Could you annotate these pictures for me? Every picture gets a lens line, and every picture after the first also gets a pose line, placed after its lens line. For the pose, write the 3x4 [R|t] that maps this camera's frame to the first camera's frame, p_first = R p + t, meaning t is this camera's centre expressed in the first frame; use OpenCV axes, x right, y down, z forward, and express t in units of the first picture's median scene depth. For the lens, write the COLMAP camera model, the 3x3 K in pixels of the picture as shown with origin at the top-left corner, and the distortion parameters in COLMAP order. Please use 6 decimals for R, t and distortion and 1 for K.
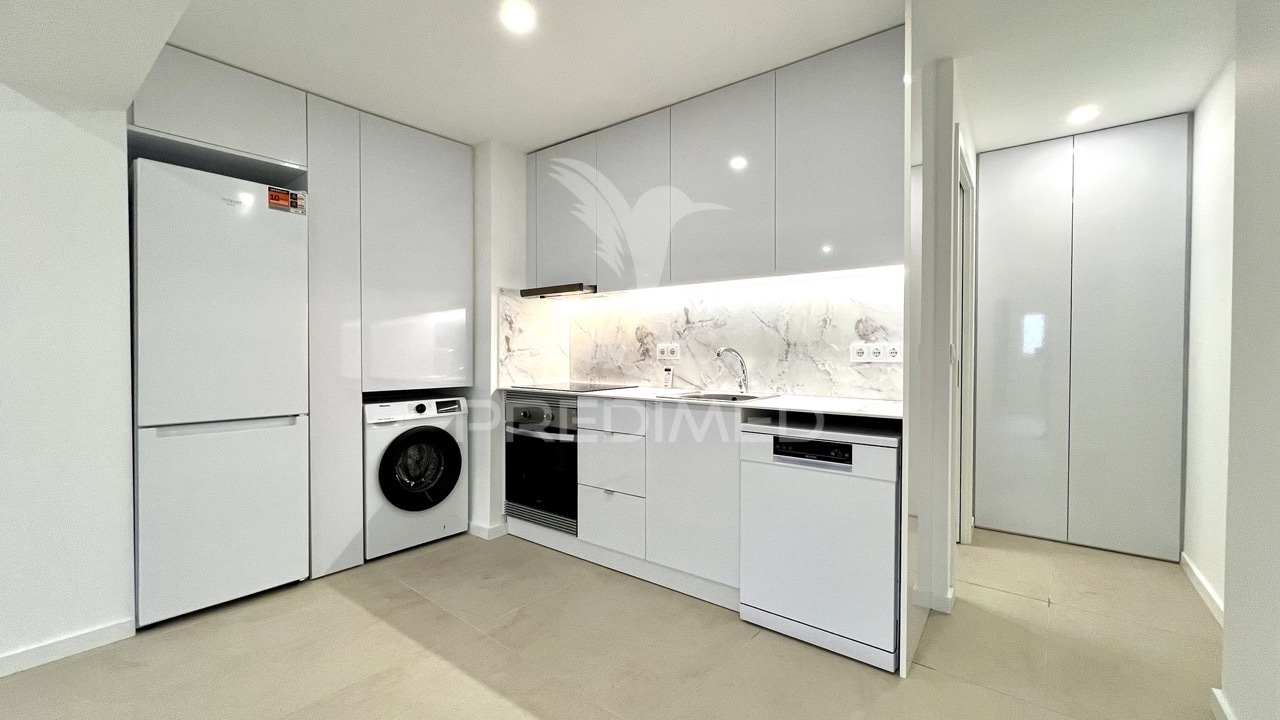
lens RADIAL K [[508.2, 0, 643.0], [0, 508.2, 357.2], [0, 0, 1]] dist [-0.002638, 0.000268]
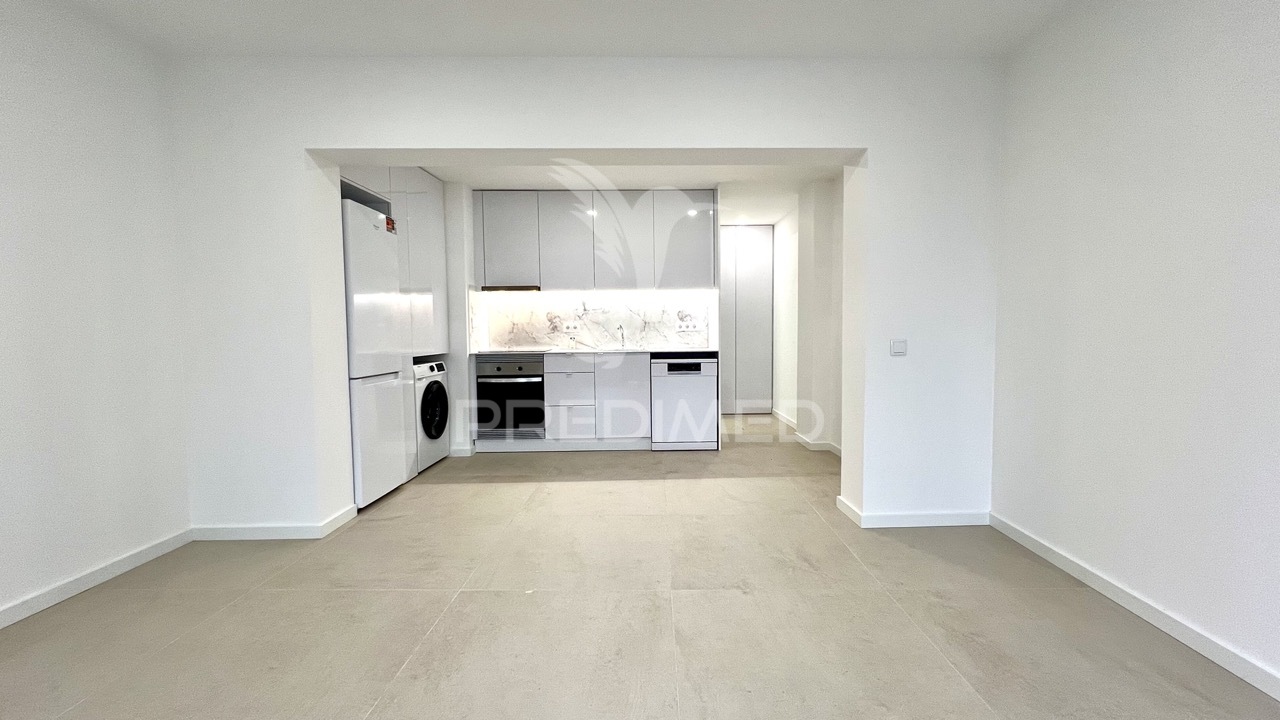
lens RADIAL K [[508.2, 0, 644.7], [0, 508.2, 353.4], [0, 0, 1]] dist [-0.002638, 0.000268]
pose [[0.786358, -0.039930, 0.616479, -0.903635], [0.019468, 0.999015, 0.039874, 0.014122], [-0.617464, -0.019354, 0.786361, -0.527114]]
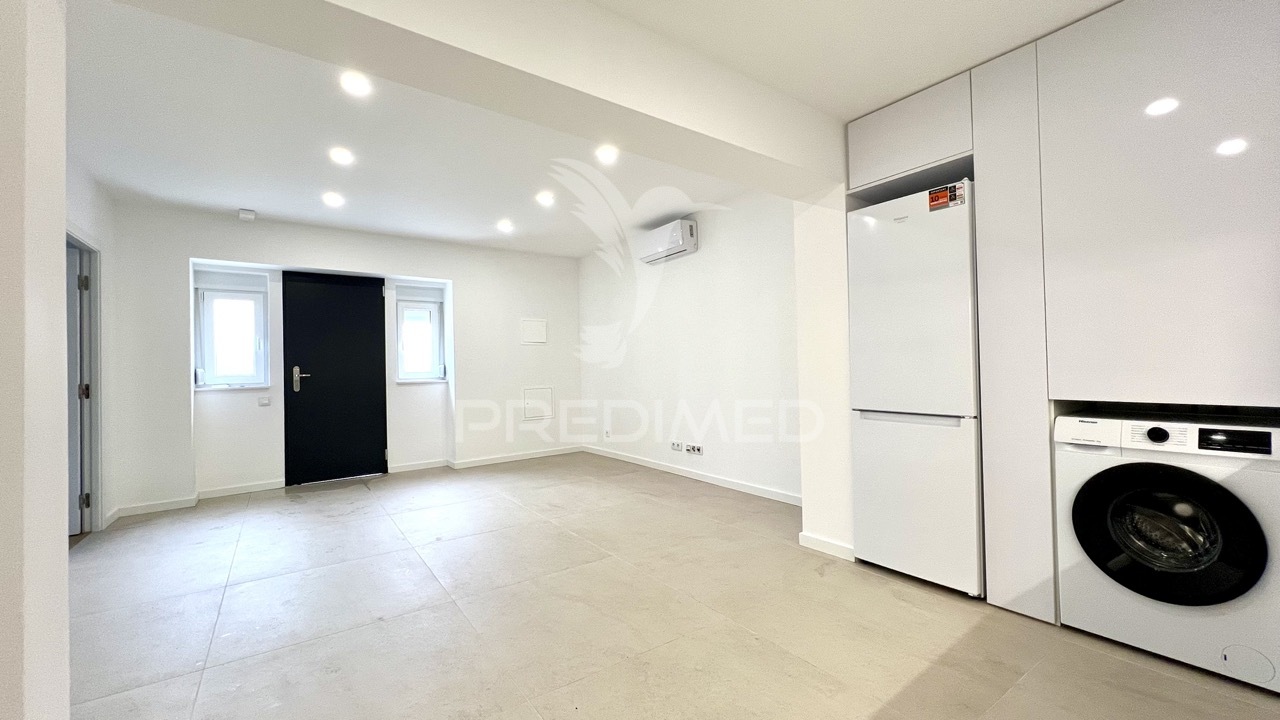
lens RADIAL K [[508.2, 0, 644.3], [0, 508.2, 361.6], [0, 0, 1]] dist [-0.002638, 0.000268]
pose [[-0.250370, -0.007924, -0.968118, 0.336227], [0.002419, 0.999958, -0.008810, 0.015799], [0.968147, -0.004548, -0.250341, 0.579152]]
